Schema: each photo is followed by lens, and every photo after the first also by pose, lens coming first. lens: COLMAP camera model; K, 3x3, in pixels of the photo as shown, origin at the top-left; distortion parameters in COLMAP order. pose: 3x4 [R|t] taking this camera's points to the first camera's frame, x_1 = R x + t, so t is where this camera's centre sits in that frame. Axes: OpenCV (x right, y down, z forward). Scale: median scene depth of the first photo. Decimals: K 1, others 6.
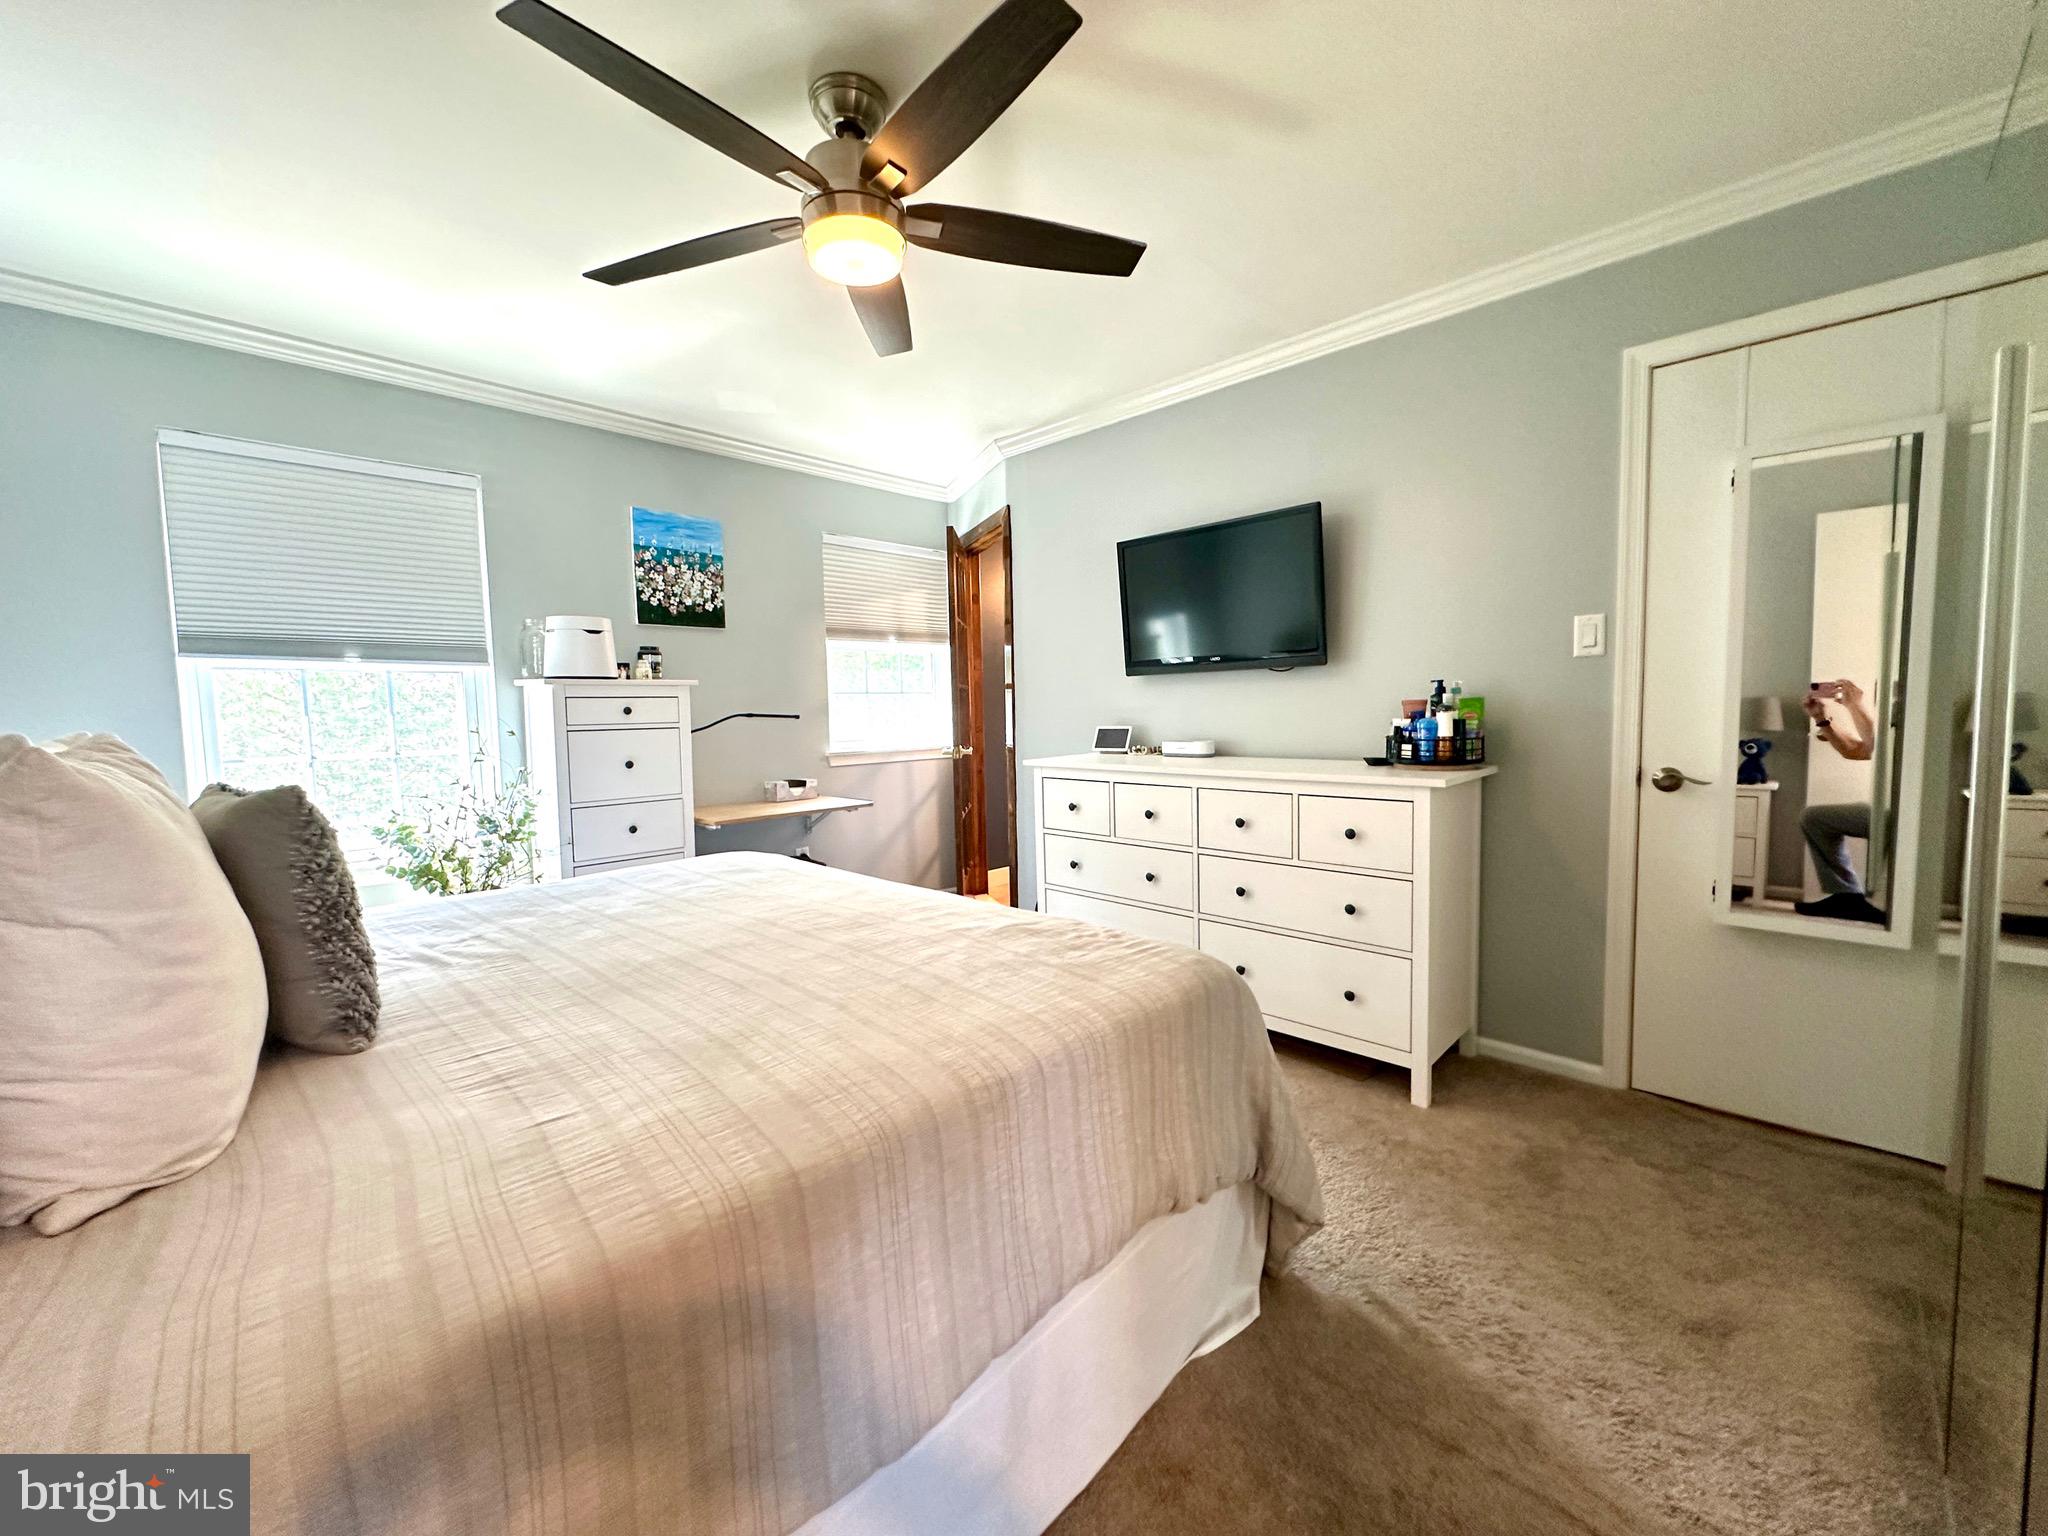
lens RADIAL K [[818.4, 0, 1027.4], [0, 818.4, 760.9], [0, 0, 1]] dist [-0.004890, 0.002148]
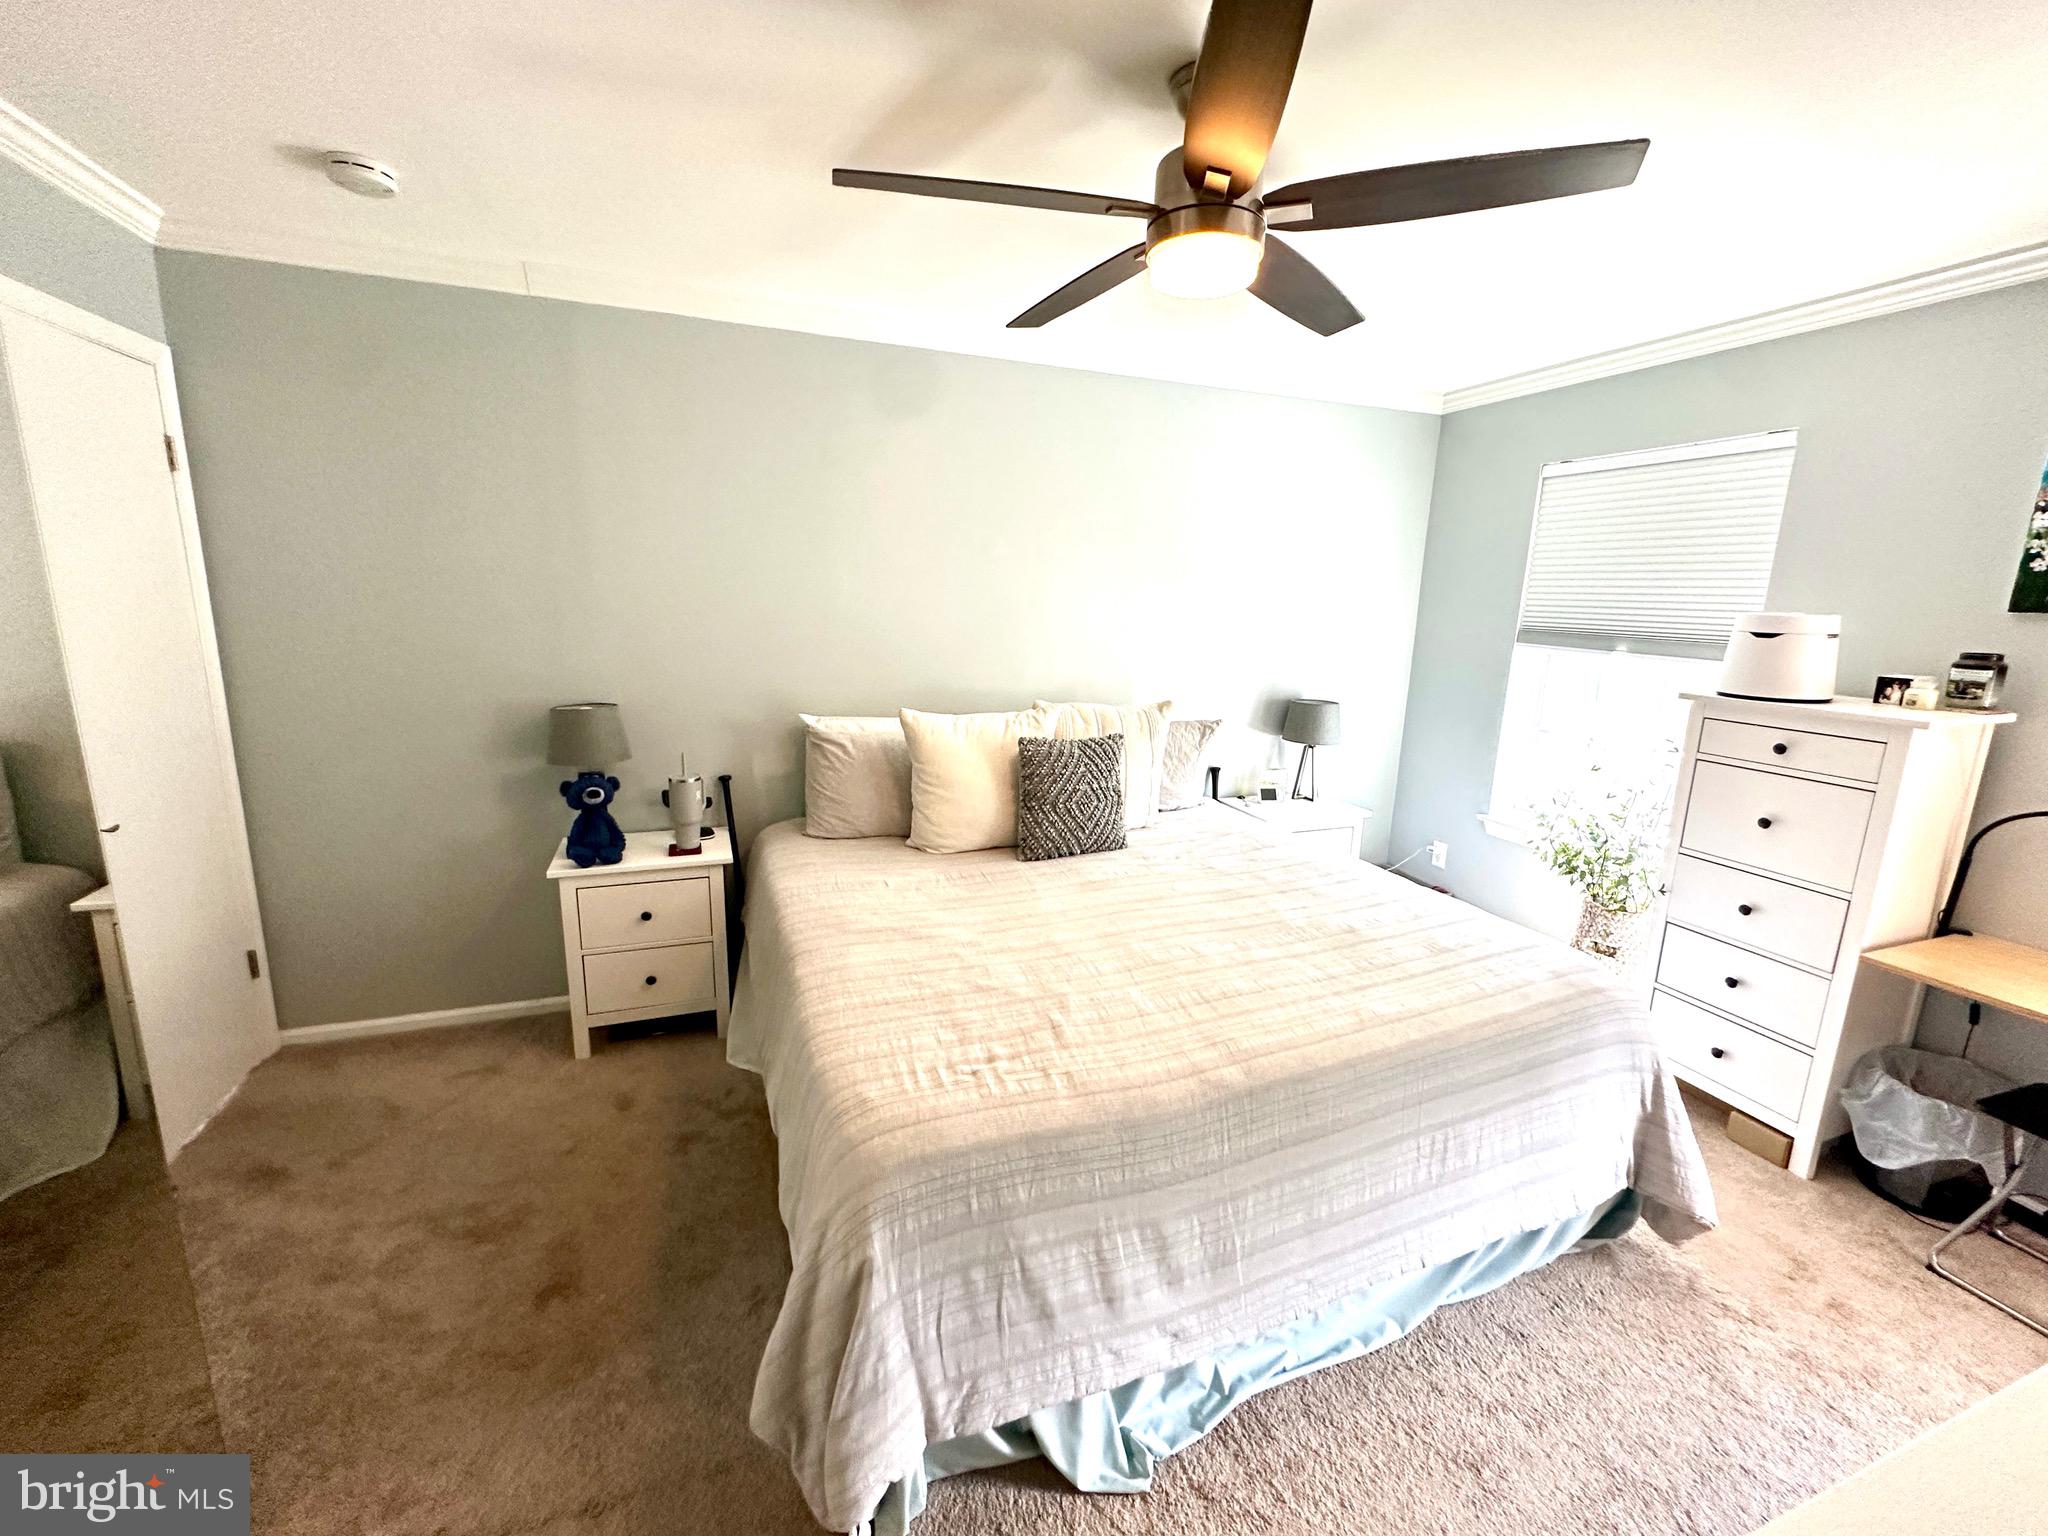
lens RADIAL K [[839.2, 0, 1030.6], [0, 839.2, 760.3], [0, 0, 1]] dist [-0.002021, 0.000644]
pose [[-0.428806, 0.186141, -0.884012, 0.802327], [-0.084747, 0.965939, 0.244499, -0.327312], [0.899413, 0.179760, -0.398426, 1.344575]]
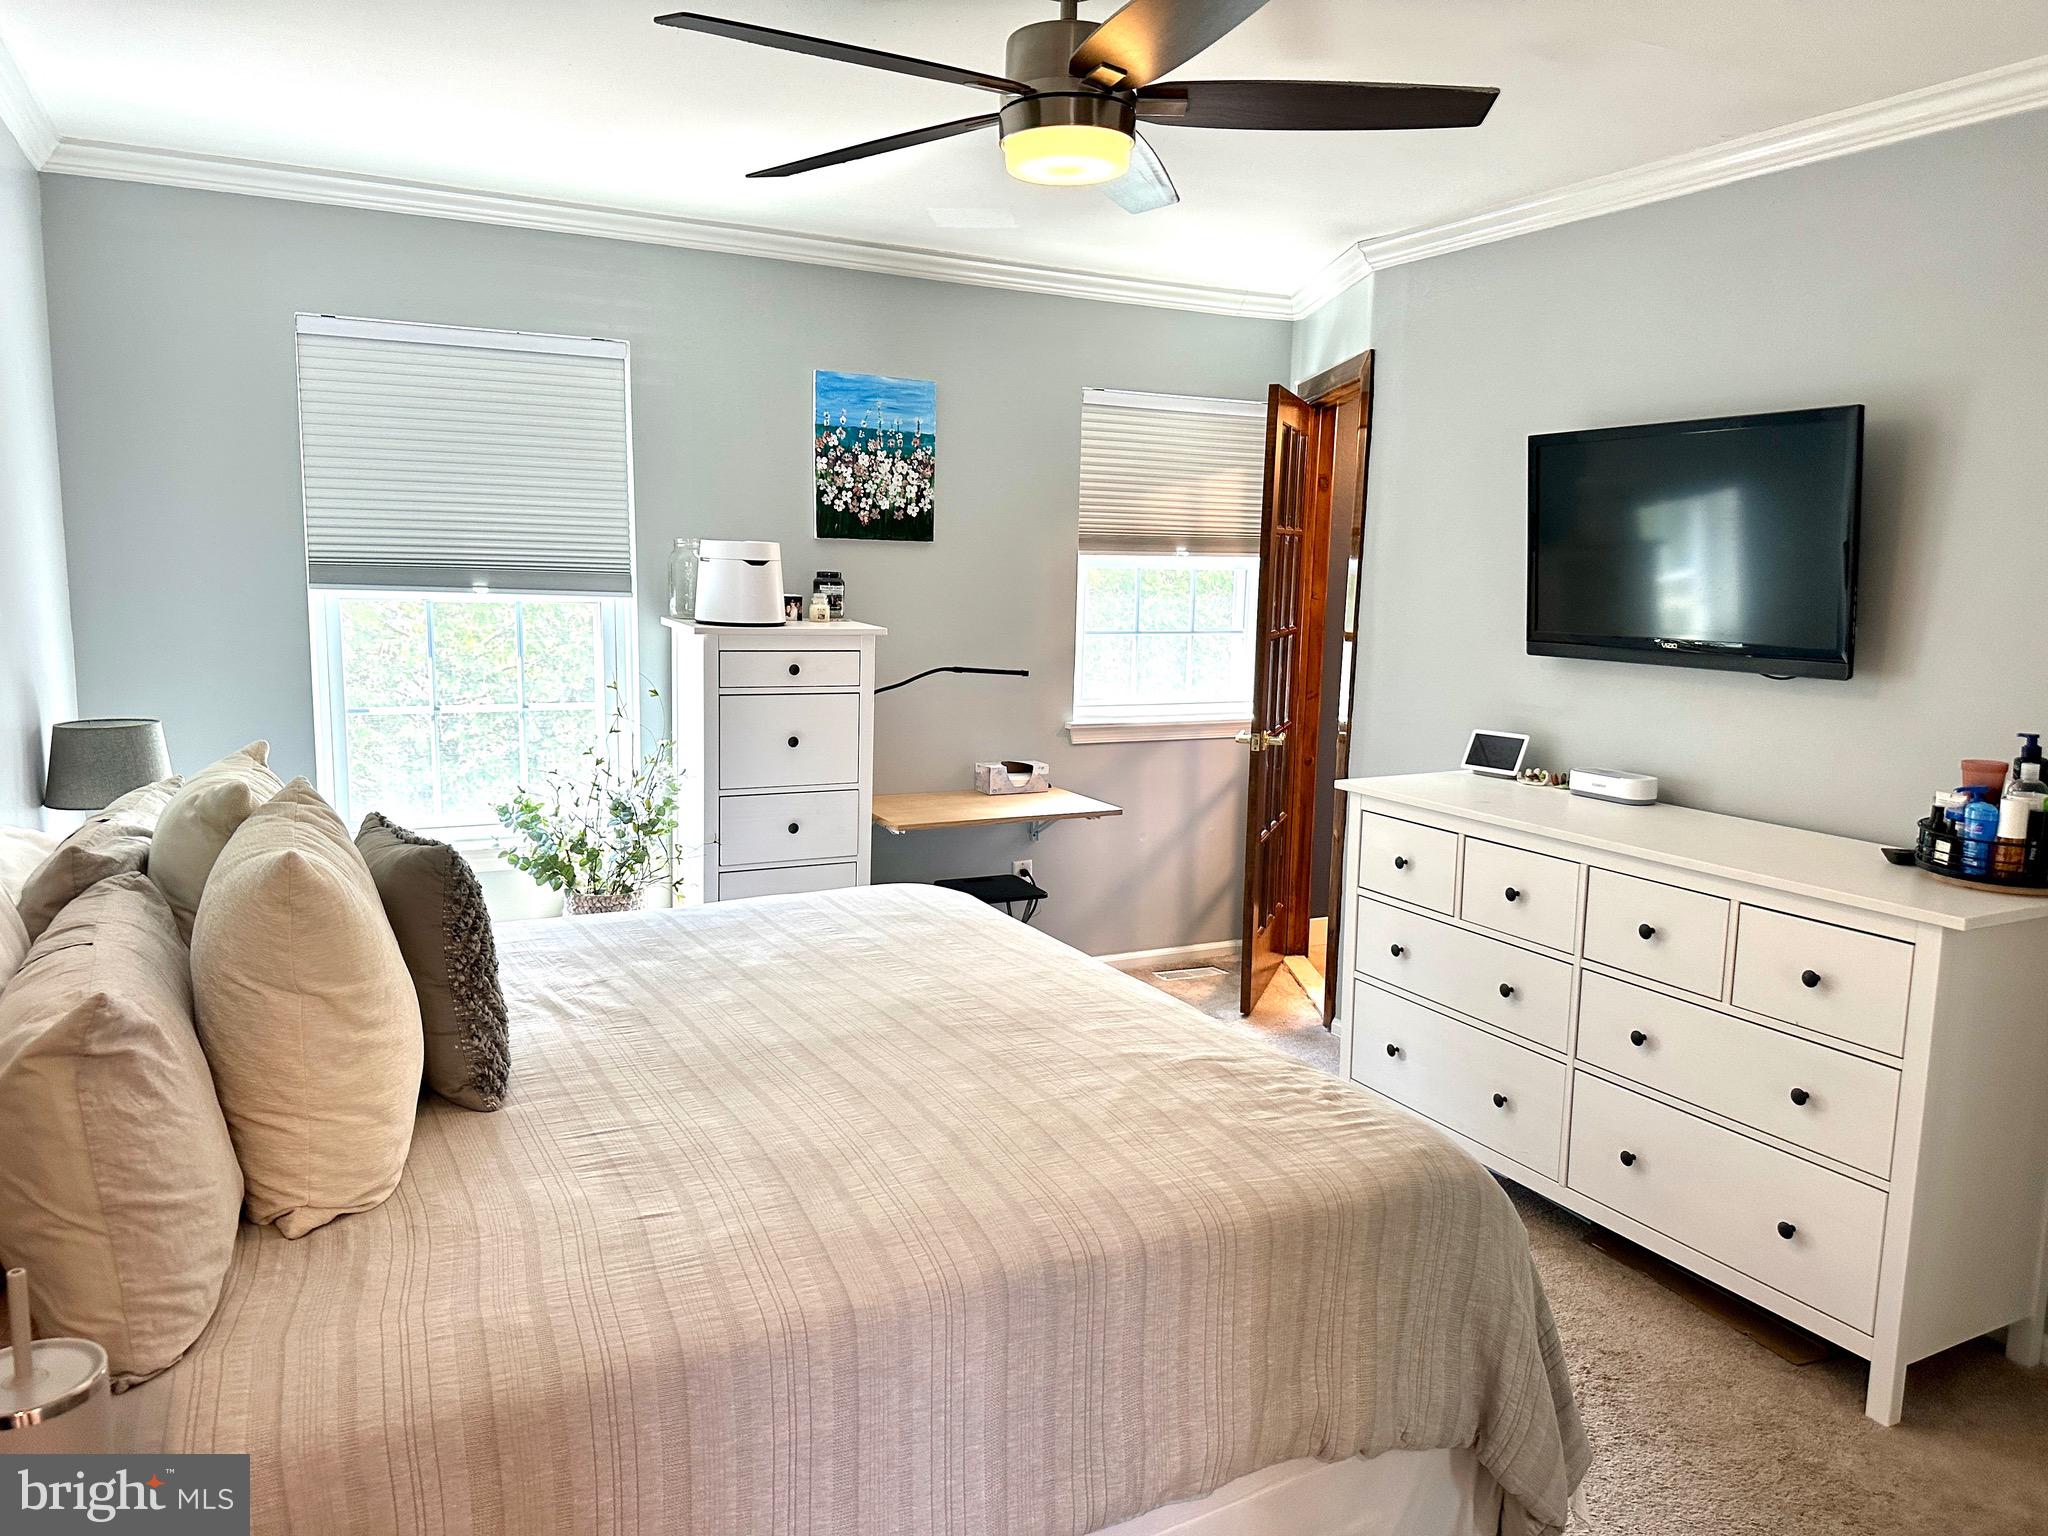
lens RADIAL K [[1427.4, 0, 1026.0], [0, 1427.4, 771.3], [0, 0, 1]] dist [0.141473, -0.254430]
pose [[0.947863, 0.087484, -0.306434, 0.220003], [-0.064162, 0.994279, 0.085391, -0.177914], [0.312151, -0.061277, 0.948054, -0.324605]]
